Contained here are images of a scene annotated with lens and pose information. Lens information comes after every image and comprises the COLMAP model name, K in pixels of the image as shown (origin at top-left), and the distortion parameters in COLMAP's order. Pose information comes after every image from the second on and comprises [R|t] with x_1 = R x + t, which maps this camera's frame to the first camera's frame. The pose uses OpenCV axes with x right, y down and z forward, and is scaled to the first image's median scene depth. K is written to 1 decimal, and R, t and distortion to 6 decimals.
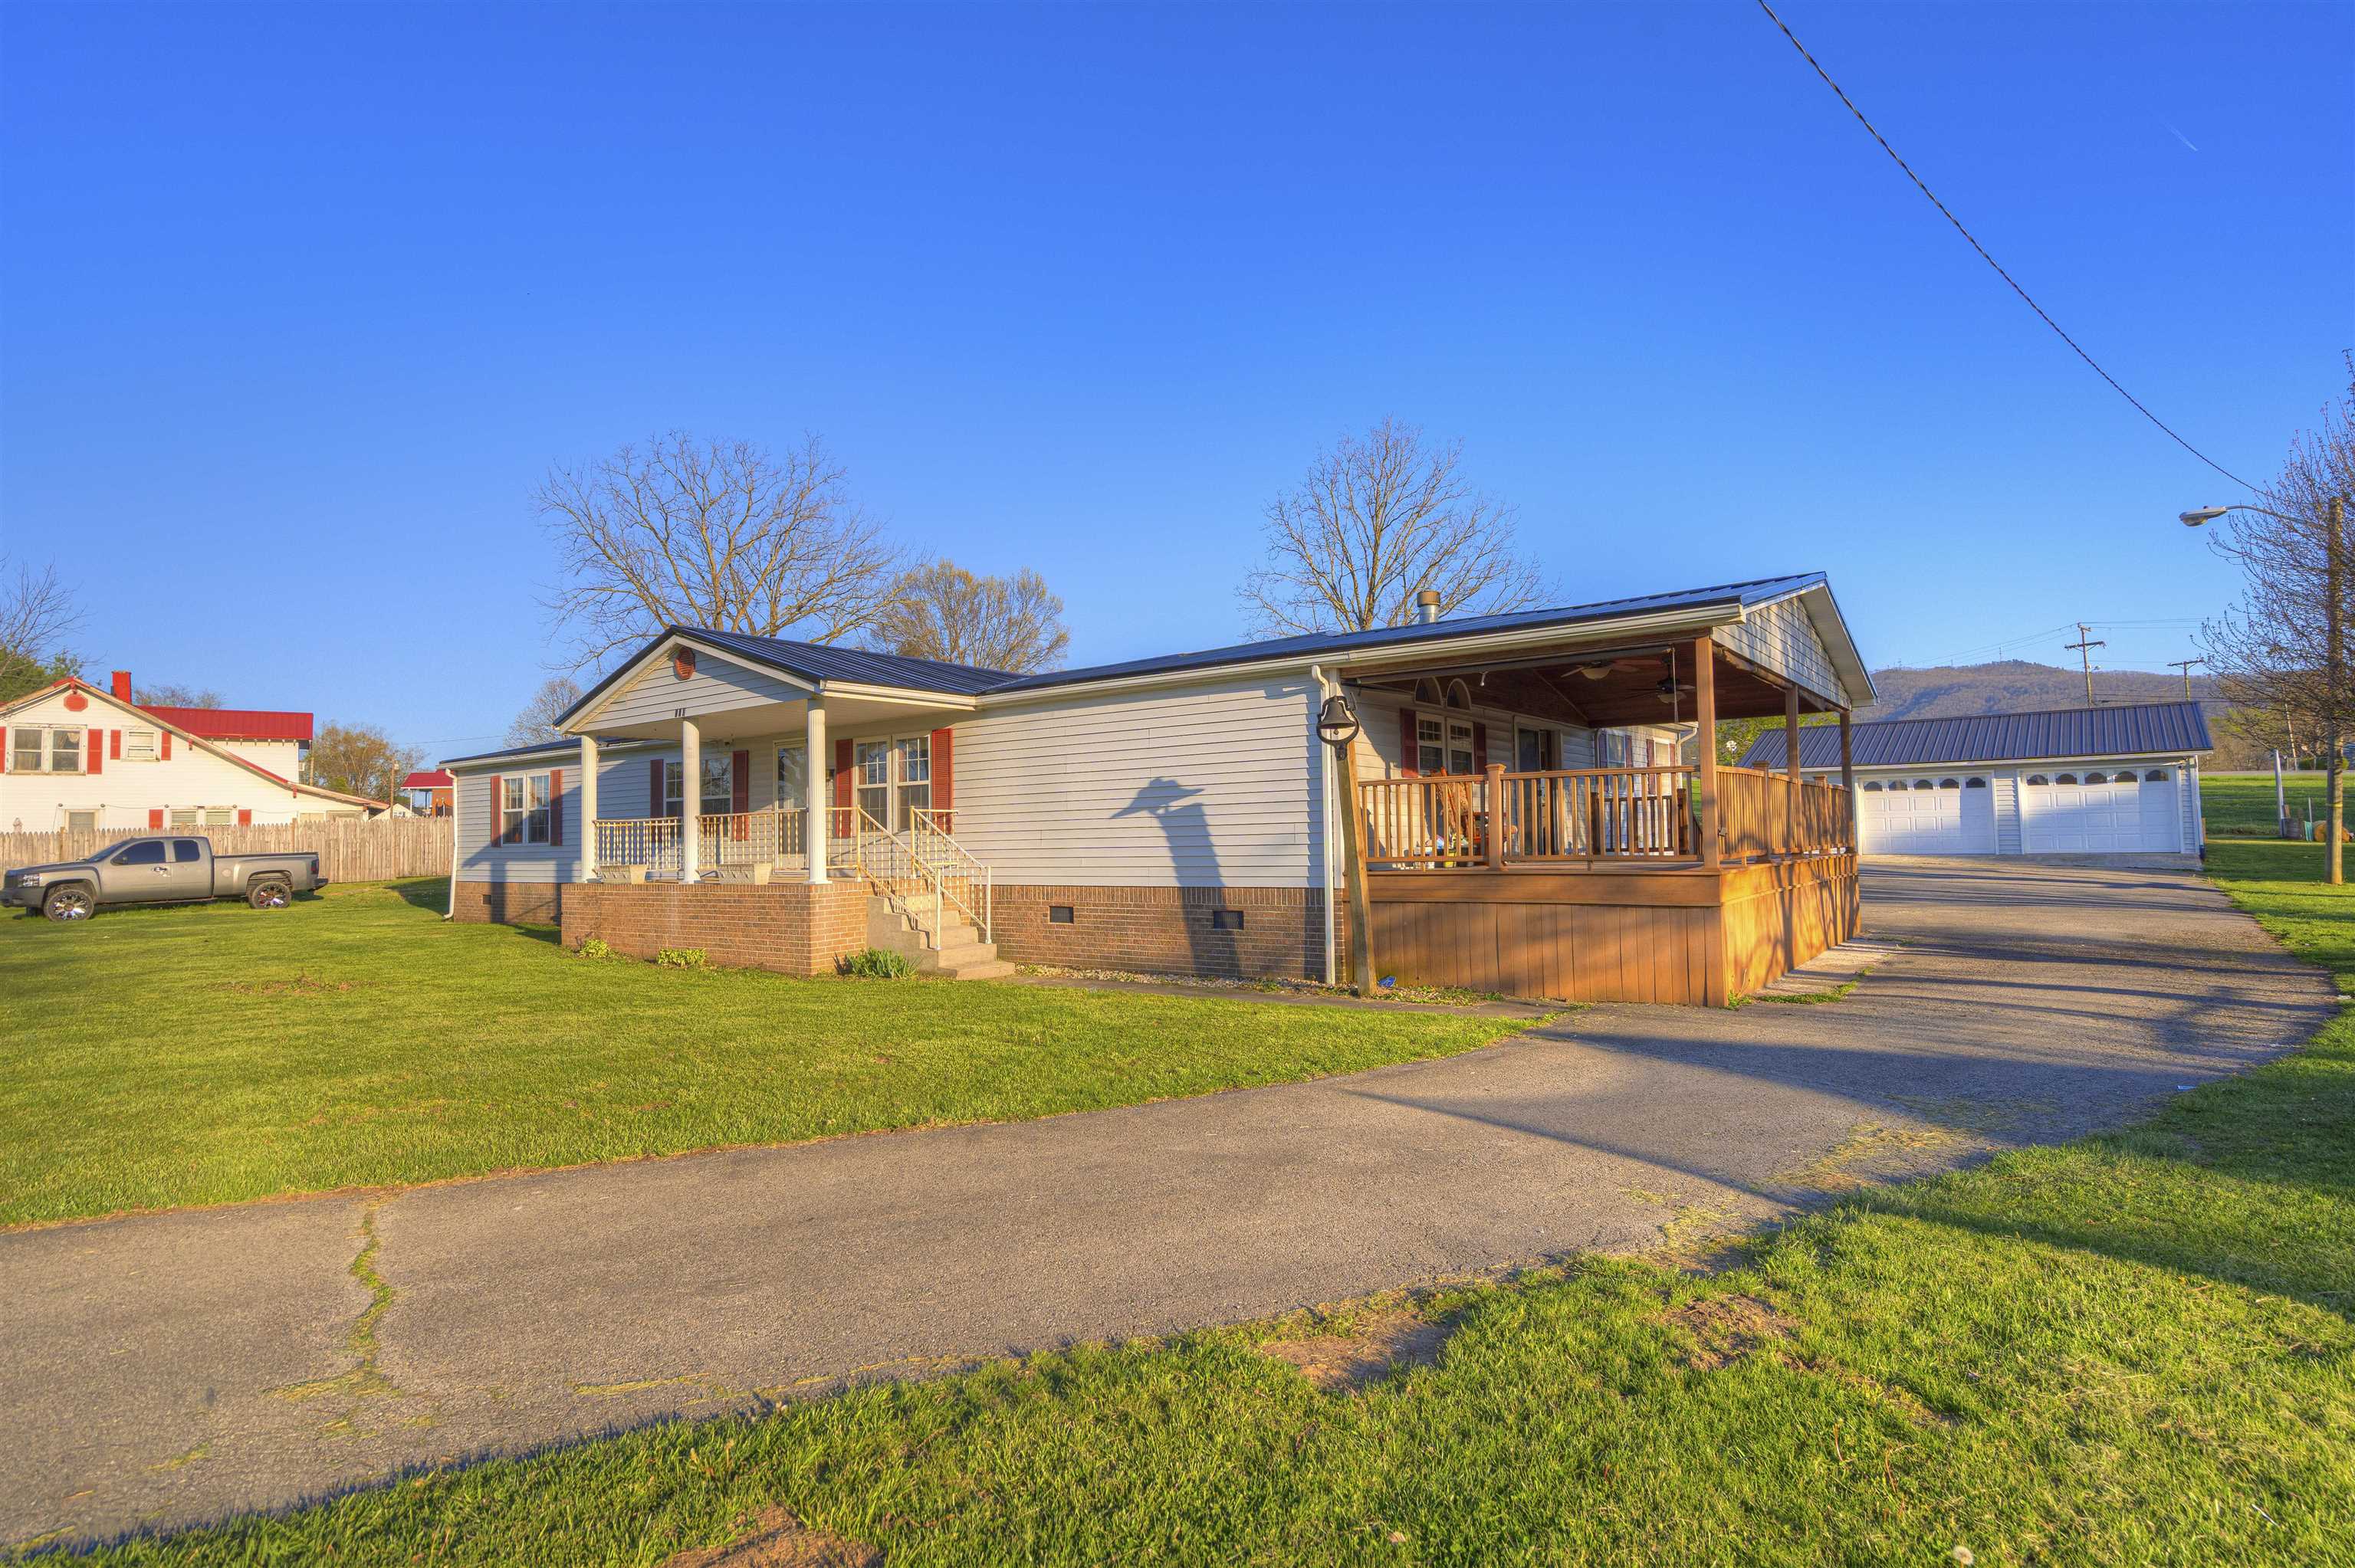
lens RADIAL K [[1220.5, 0, 1204.6], [0, 1220.5, 769.0], [0, 0, 1]] dist [0.003861, 0.001233]
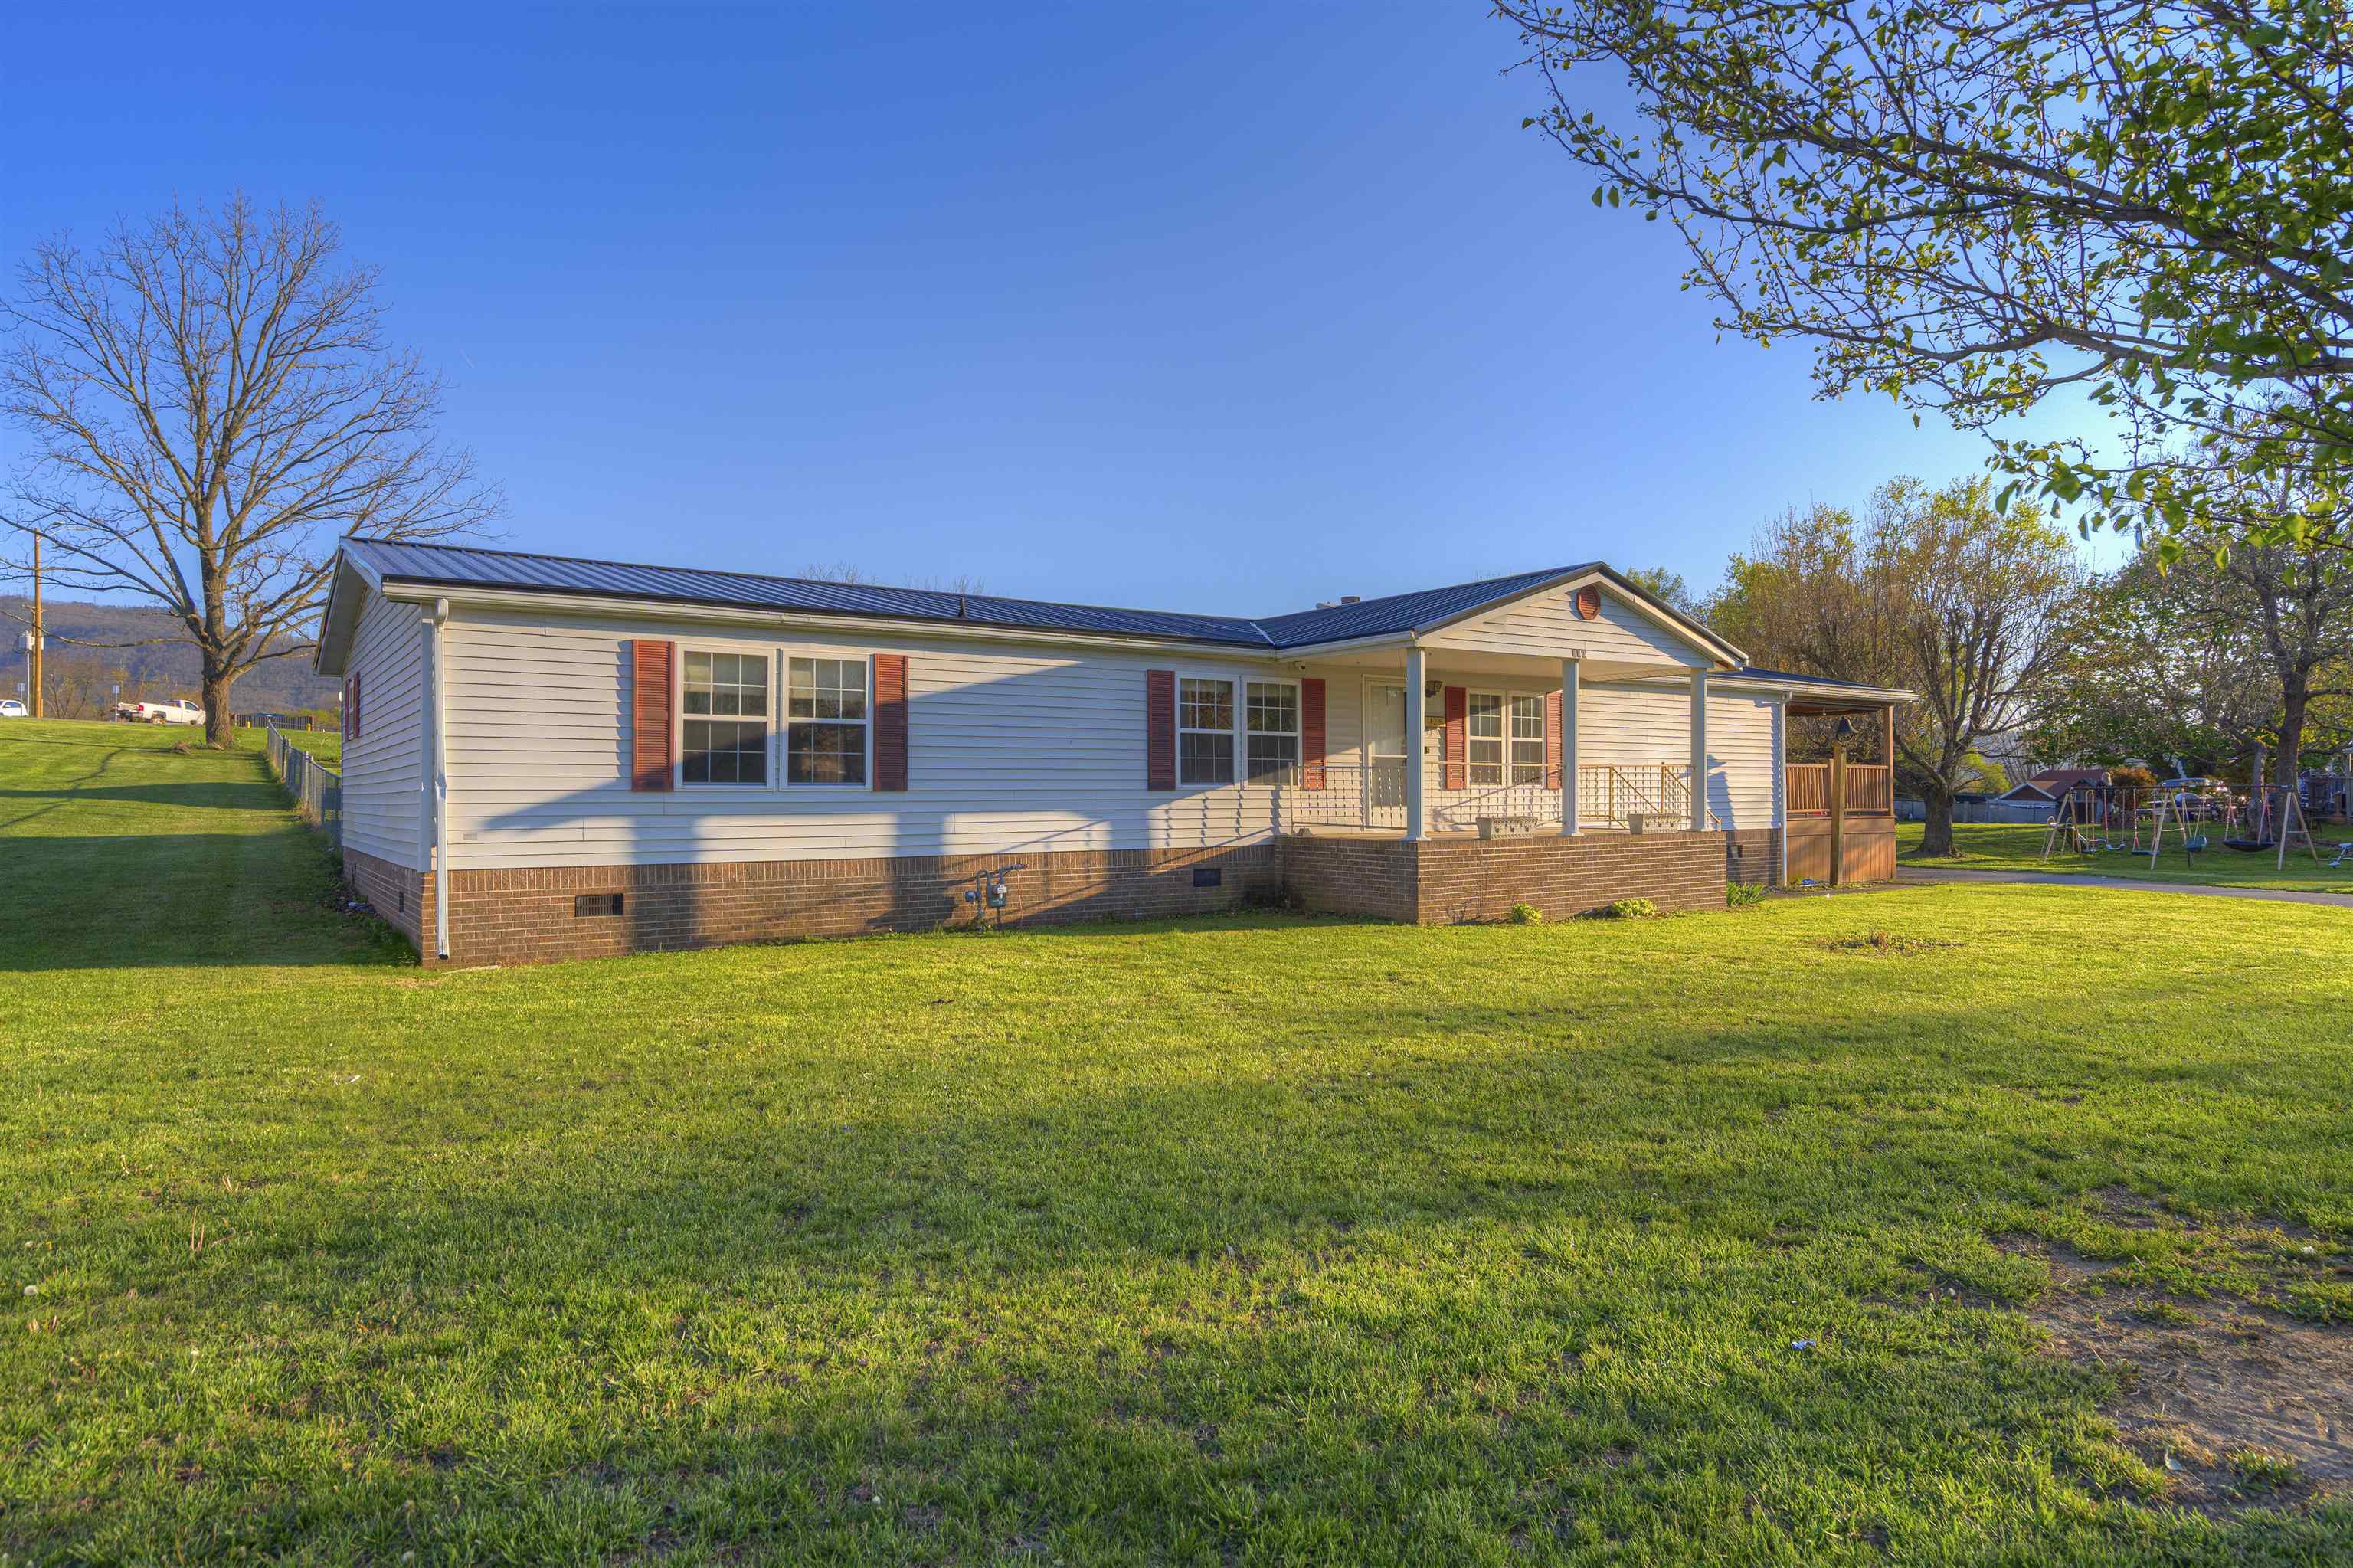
lens RADIAL K [[1341.0, 0, 1188.9], [0, 1341.0, 778.4], [0, 0, 1]] dist [0.003387, 0.001790]
pose [[0.321367, 0.029312, 0.946501, -1.386691], [-0.058110, 0.998248, -0.011184, 0.072408], [-0.945170, -0.051407, 0.322507, 0.877232]]
